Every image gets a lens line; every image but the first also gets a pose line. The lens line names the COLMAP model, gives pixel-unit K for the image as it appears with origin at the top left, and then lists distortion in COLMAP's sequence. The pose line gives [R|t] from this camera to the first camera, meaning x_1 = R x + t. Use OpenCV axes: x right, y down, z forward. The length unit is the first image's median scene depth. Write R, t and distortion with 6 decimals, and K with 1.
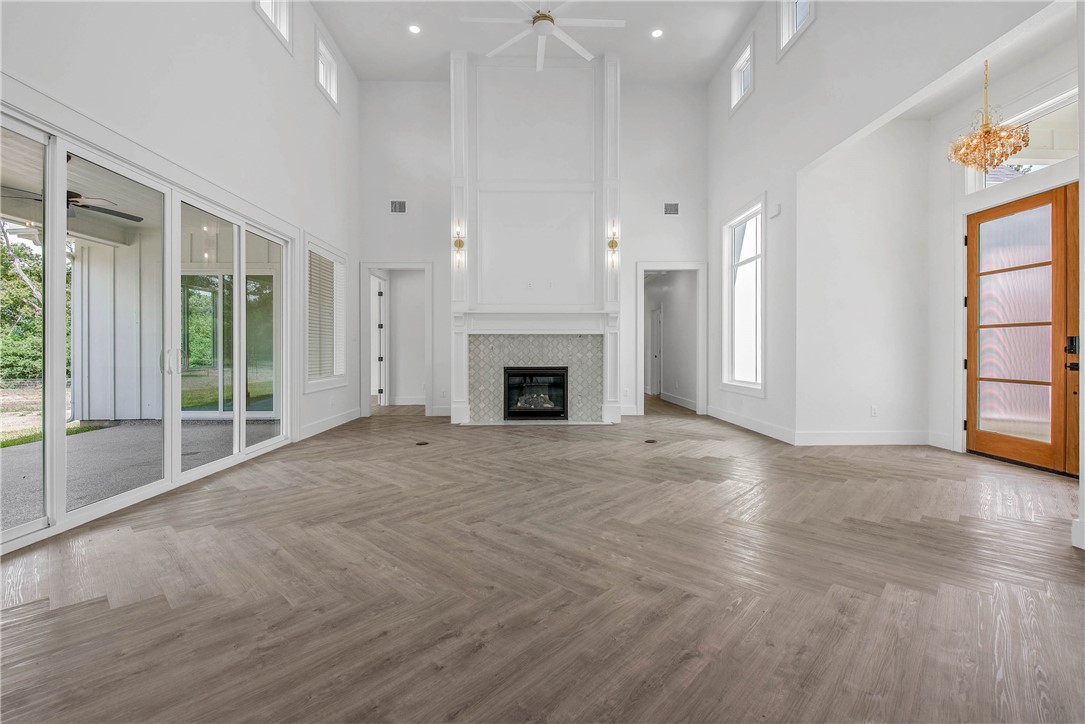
lens RADIAL K [[470.7, 0, 540.6], [0, 470.7, 350.6], [0, 0, 1]] dist [0.012172, -0.012197]
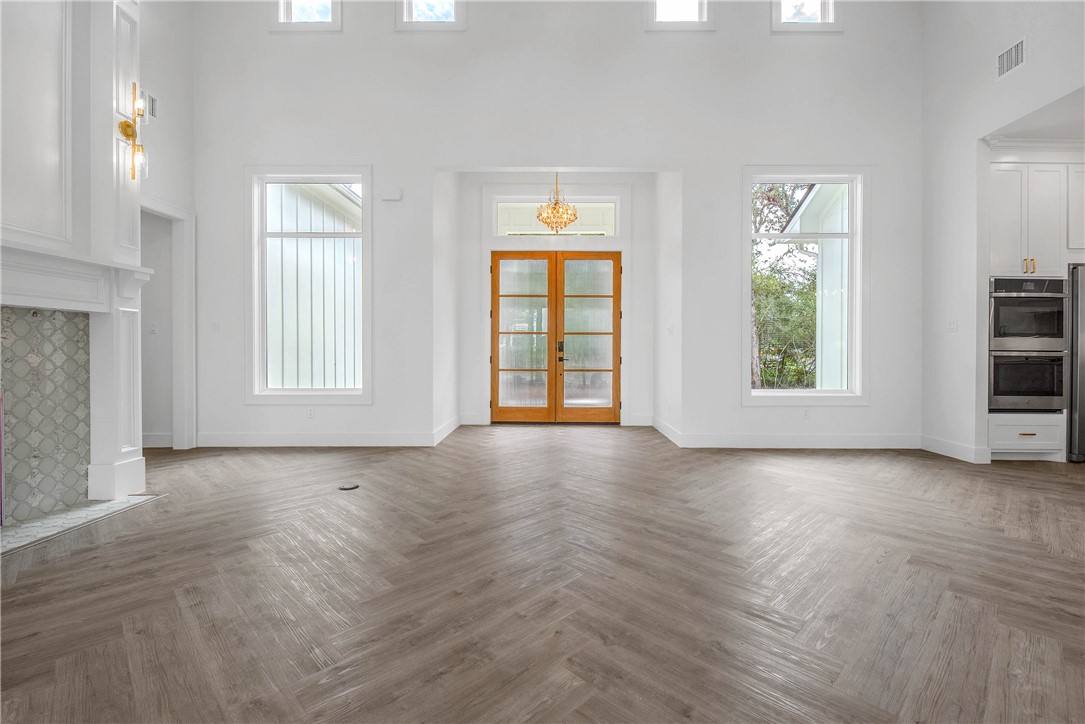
lens RADIAL K [[474.9, 0, 552.7], [0, 474.9, 354.2], [0, 0, 1]] dist [0.002441, -0.000082]
pose [[0.024855, -0.007609, 0.999662, -0.328736], [-0.001849, 0.999969, 0.007657, 0.001481], [-0.999689, -0.002038, 0.024841, 0.545395]]
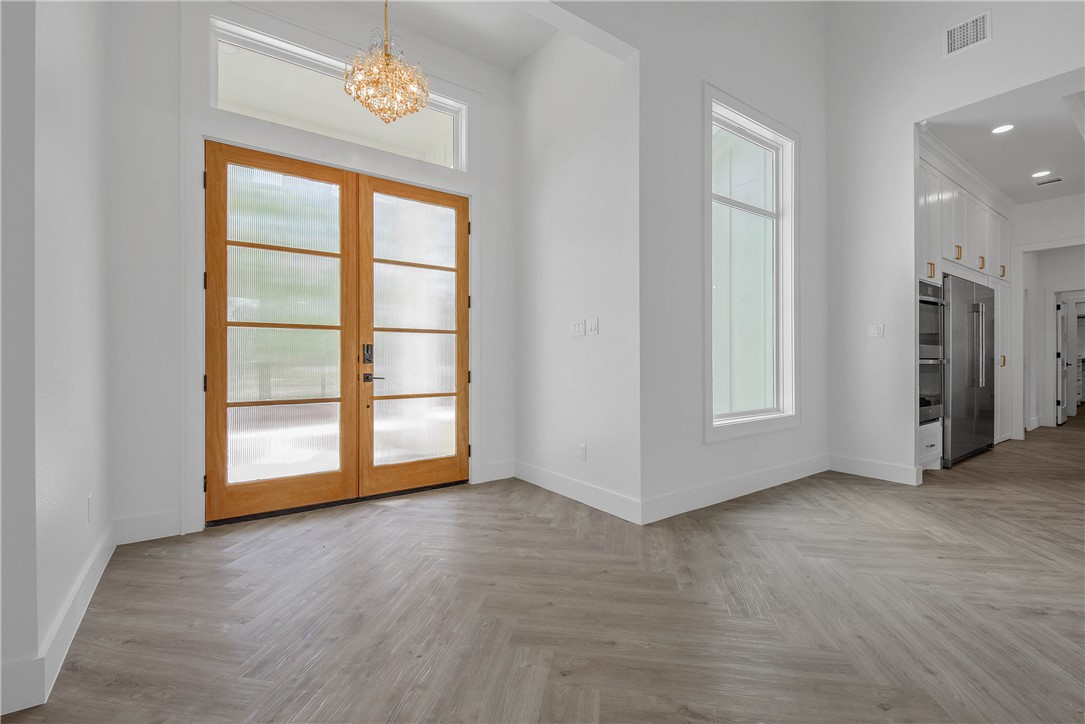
lens RADIAL K [[467.5, 0, 540.2], [0, 467.5, 358.5], [0, 0, 1]] dist [0.001317, -0.000247]
pose [[-0.559925, 0.000086, 0.828543, 0.109946], [0.002665, 0.999995, 0.001697, -0.001876], [-0.828539, 0.003158, -0.559923, 0.680038]]
